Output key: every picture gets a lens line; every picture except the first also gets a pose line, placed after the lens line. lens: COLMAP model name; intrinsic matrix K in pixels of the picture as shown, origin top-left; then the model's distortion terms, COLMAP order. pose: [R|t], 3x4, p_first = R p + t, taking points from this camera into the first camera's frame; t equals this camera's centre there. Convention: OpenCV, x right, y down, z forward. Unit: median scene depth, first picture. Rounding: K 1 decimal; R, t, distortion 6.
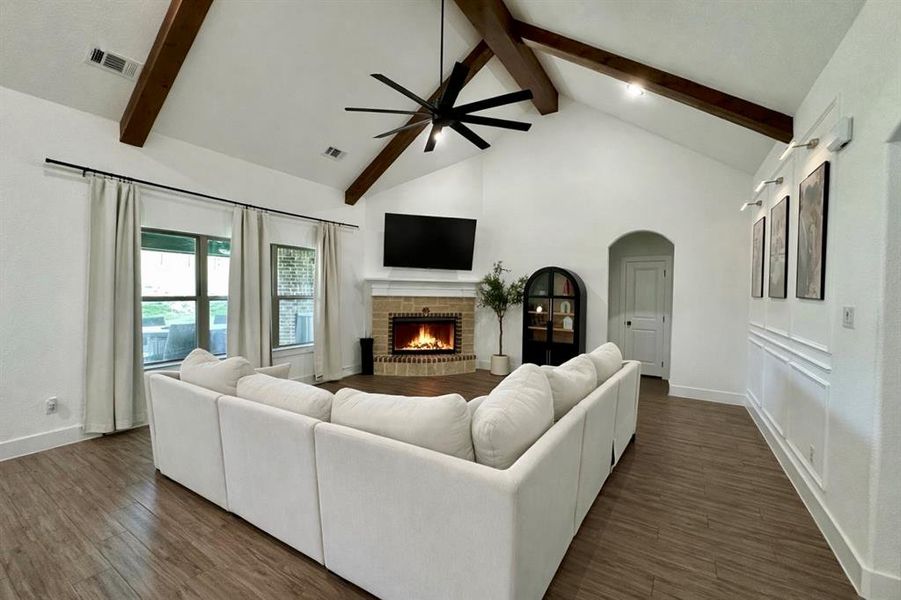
lens RADIAL K [[379.3, 0, 446.4], [0, 379.3, 297.7], [0, 0, 1]] dist [0.003495, -0.000453]
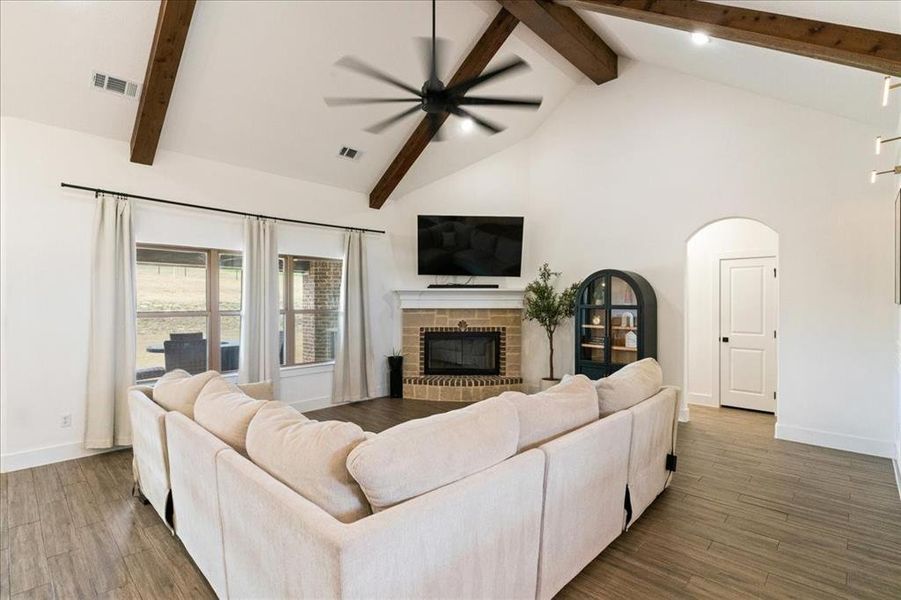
lens RADIAL K [[429.0, 0, 445.0], [0, 429.0, 298.6], [0, 0, 1]] dist [-0.001960, 0.000245]
pose [[0.977653, -0.019303, -0.209338, 0.119628], [0.013782, 0.999519, -0.027798, 0.000969], [0.209774, 0.024291, 0.977448, 0.038718]]
